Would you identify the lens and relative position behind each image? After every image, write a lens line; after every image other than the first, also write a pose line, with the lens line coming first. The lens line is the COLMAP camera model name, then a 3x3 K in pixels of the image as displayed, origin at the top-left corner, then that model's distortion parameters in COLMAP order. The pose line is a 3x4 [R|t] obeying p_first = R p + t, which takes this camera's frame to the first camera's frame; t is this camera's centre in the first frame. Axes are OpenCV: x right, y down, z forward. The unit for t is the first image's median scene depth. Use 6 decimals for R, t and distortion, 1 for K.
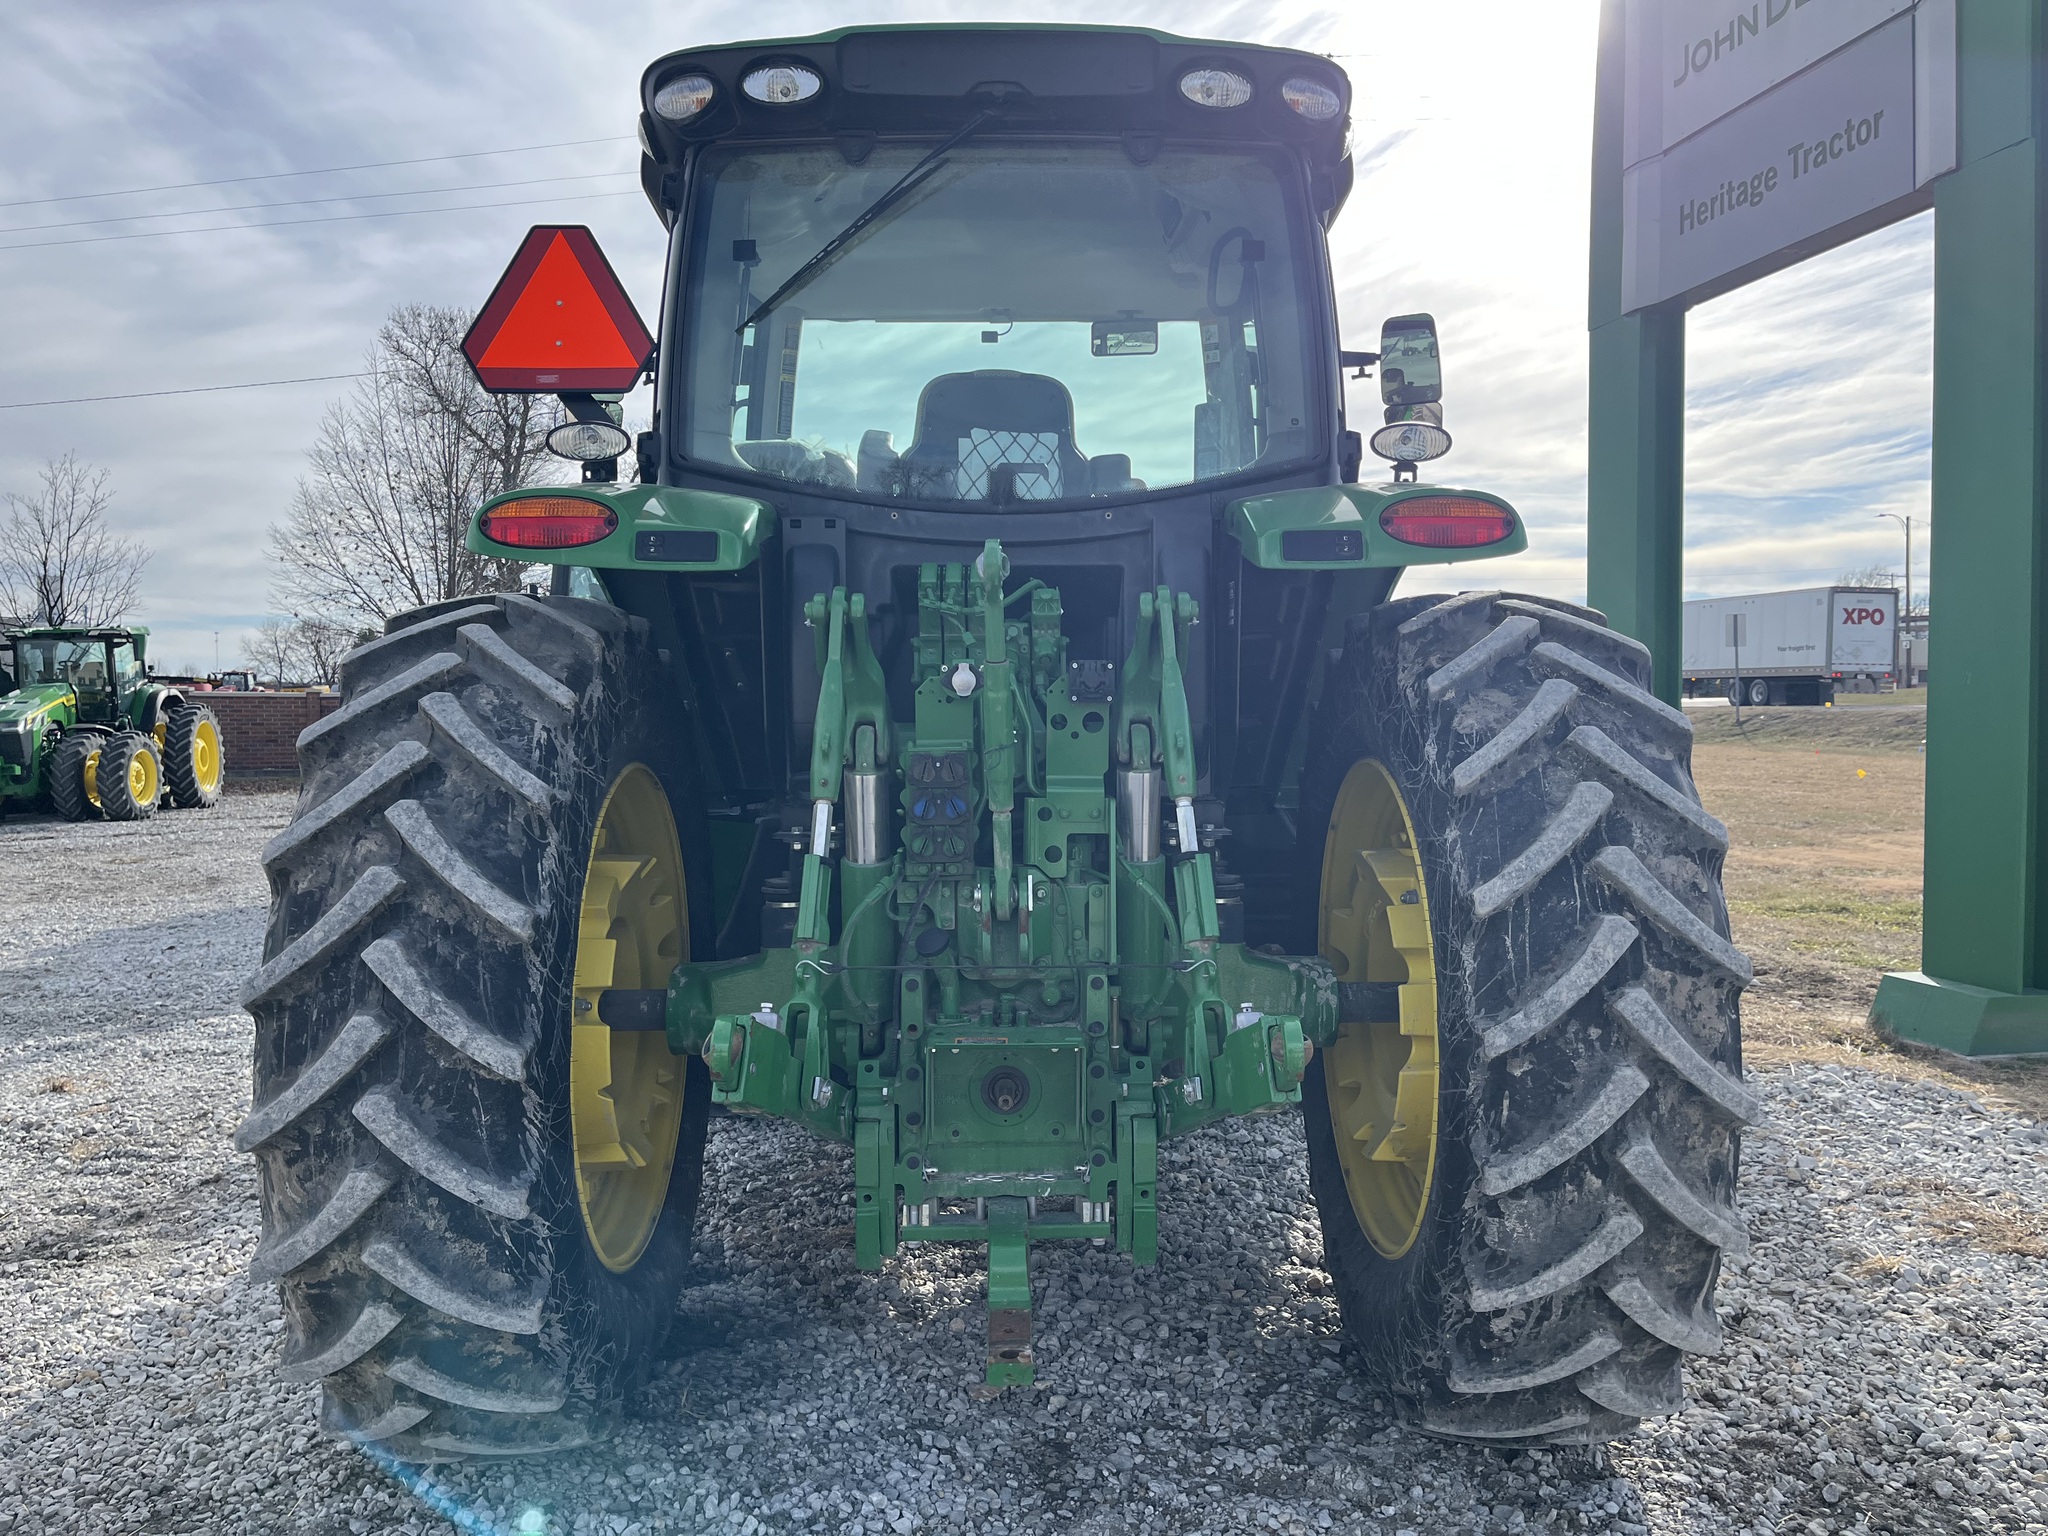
lens RADIAL K [[1540.2, 0, 1037.3], [0, 1540.2, 766.9], [0, 0, 1]] dist [0.067494, -0.095658]
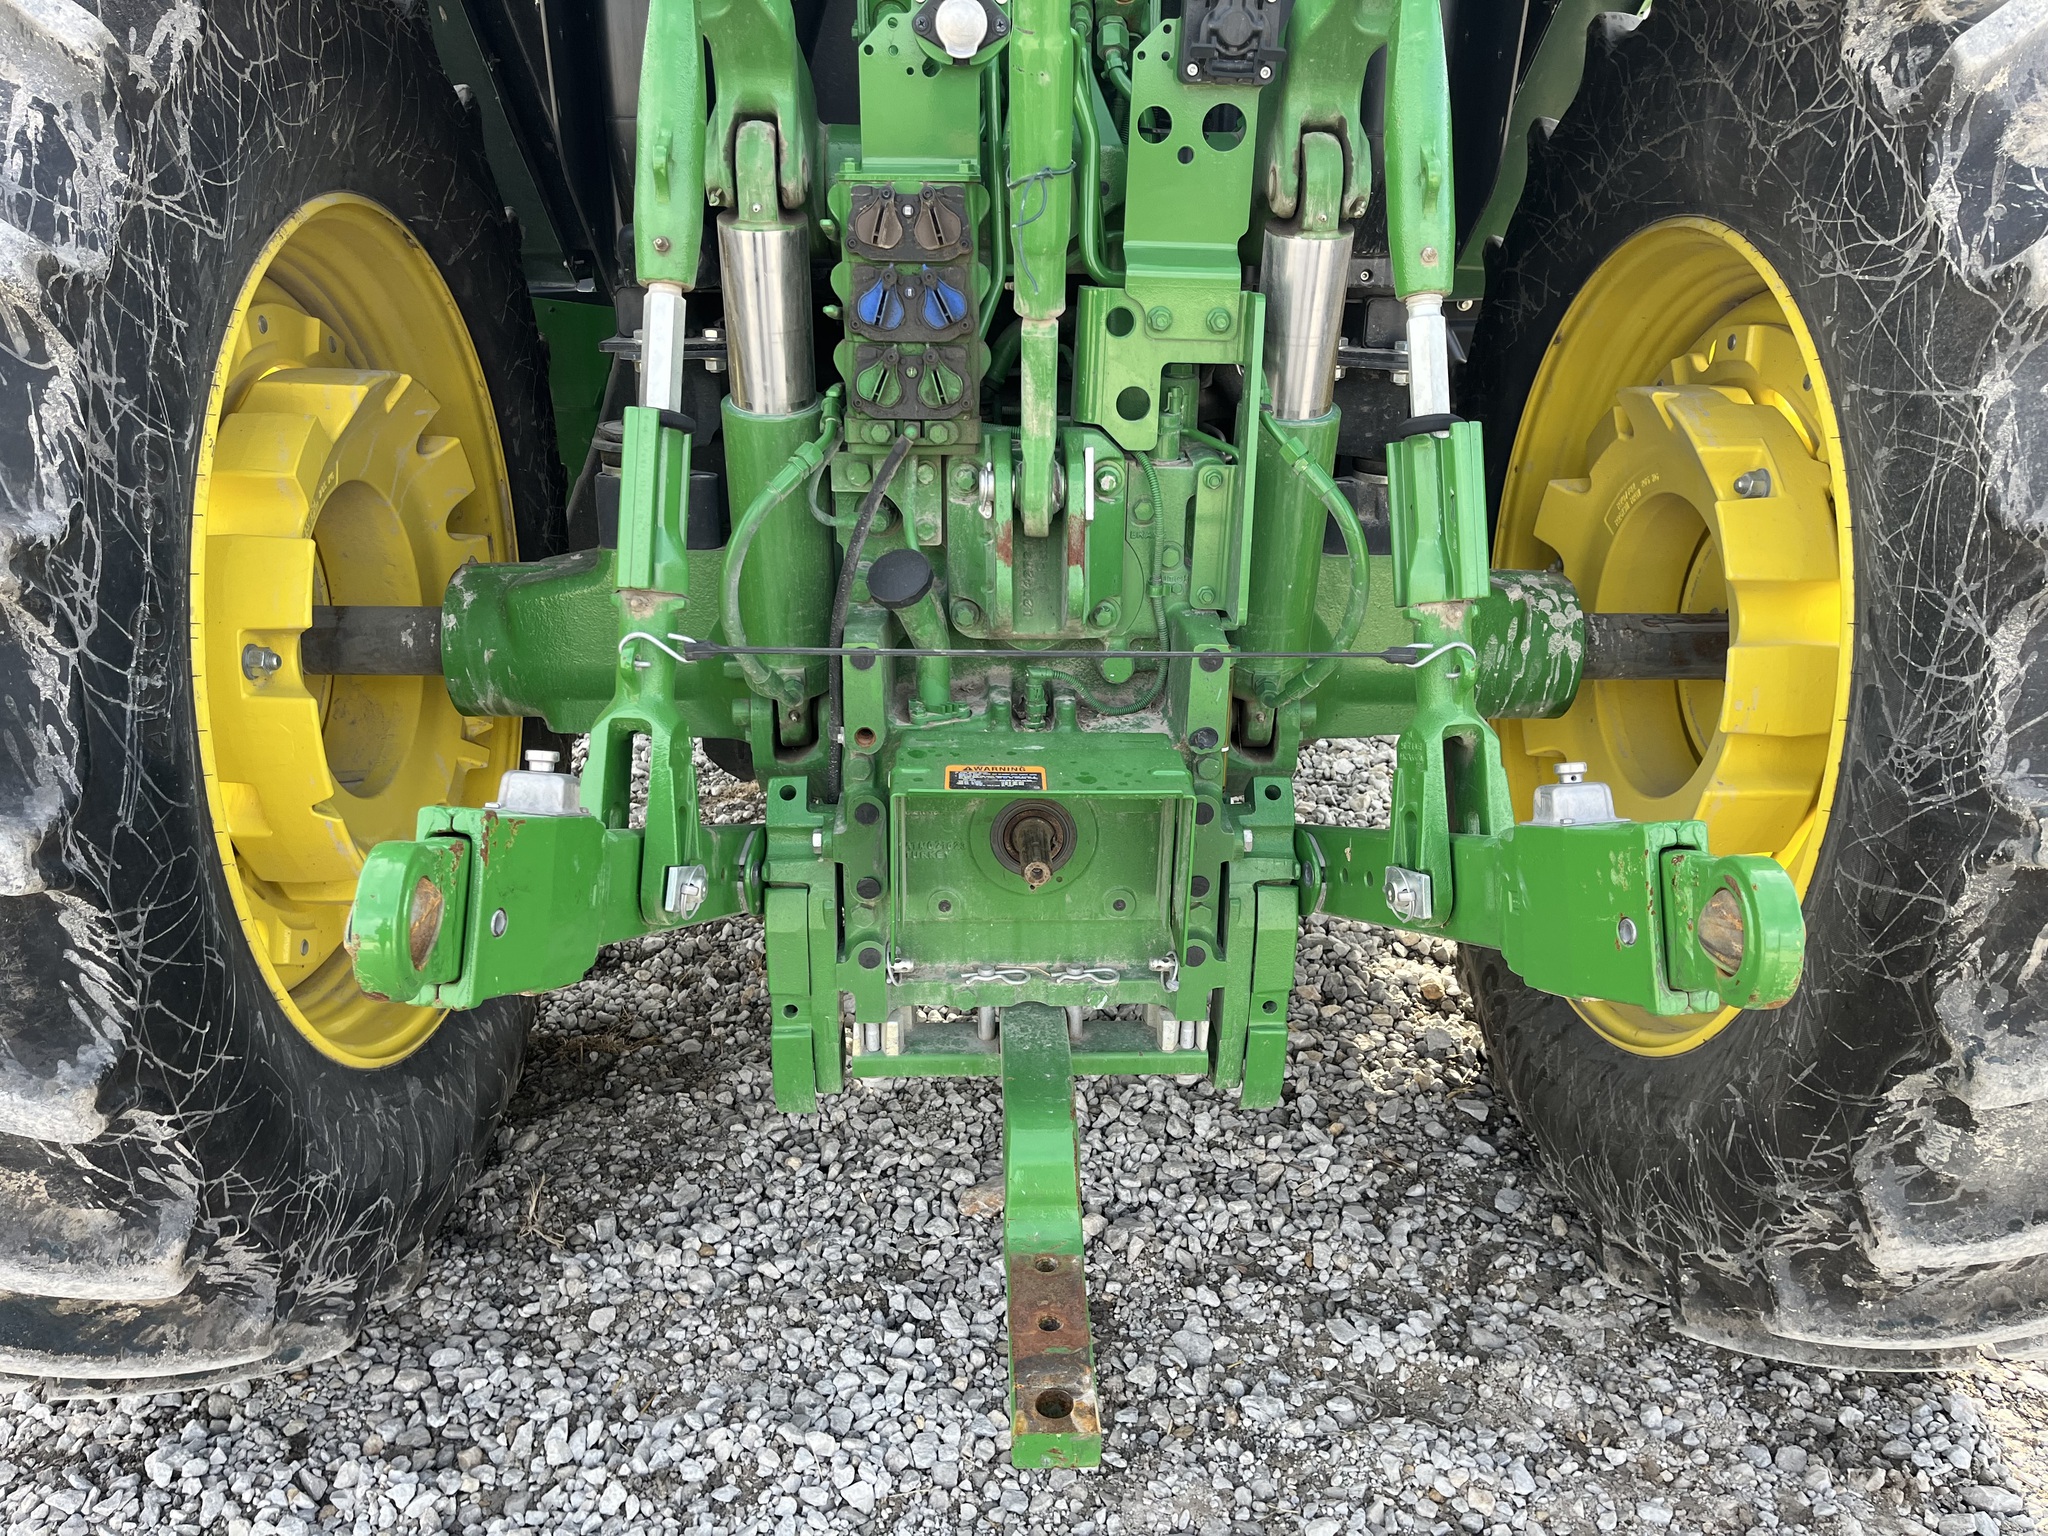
lens RADIAL K [[1540.2, 0, 1037.3], [0, 1540.2, 766.9], [0, 0, 1]] dist [0.067494, -0.095658]
pose [[0.999548, 0.014783, 0.026172, -0.033451], [-0.022528, 0.944863, 0.326691, 0.003309], [-0.019900, -0.327133, 0.944769, 0.472959]]
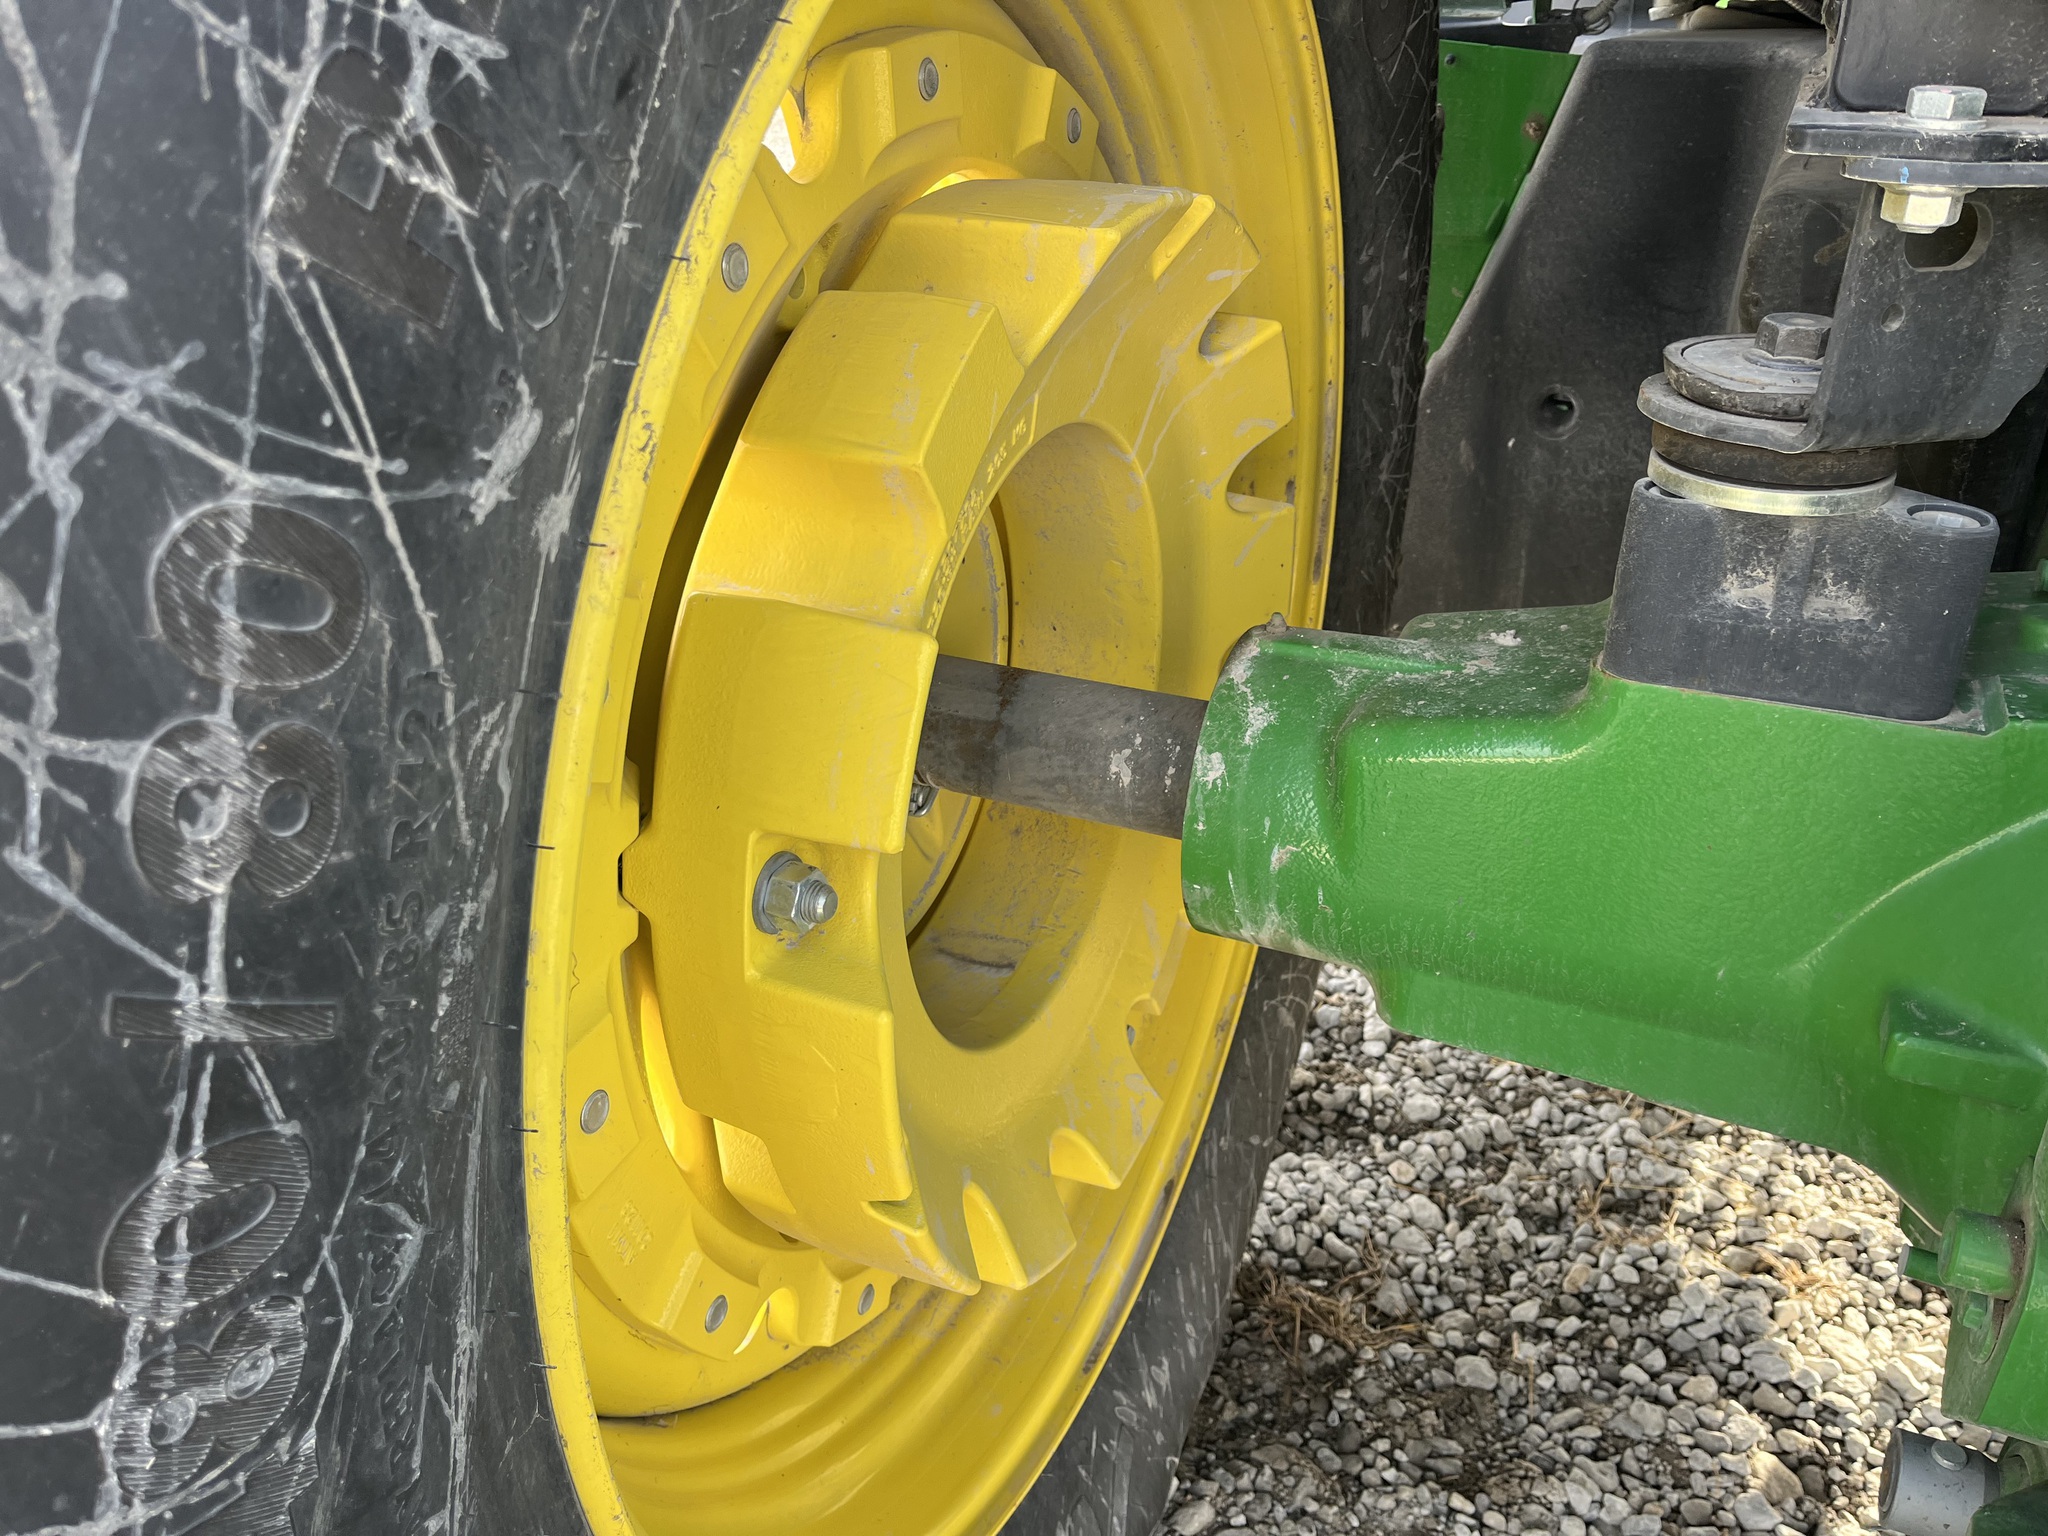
lens RADIAL K [[1555.0, 0, 1045.9], [0, 1555.0, 772.2], [0, 0, 1]] dist [0.088918, -0.101601]
pose [[0.905264, 0.200252, -0.374694, -0.179339], [-0.008840, 0.890634, 0.454635, 0.029930], [0.424757, -0.408252, 0.808030, 0.855639]]
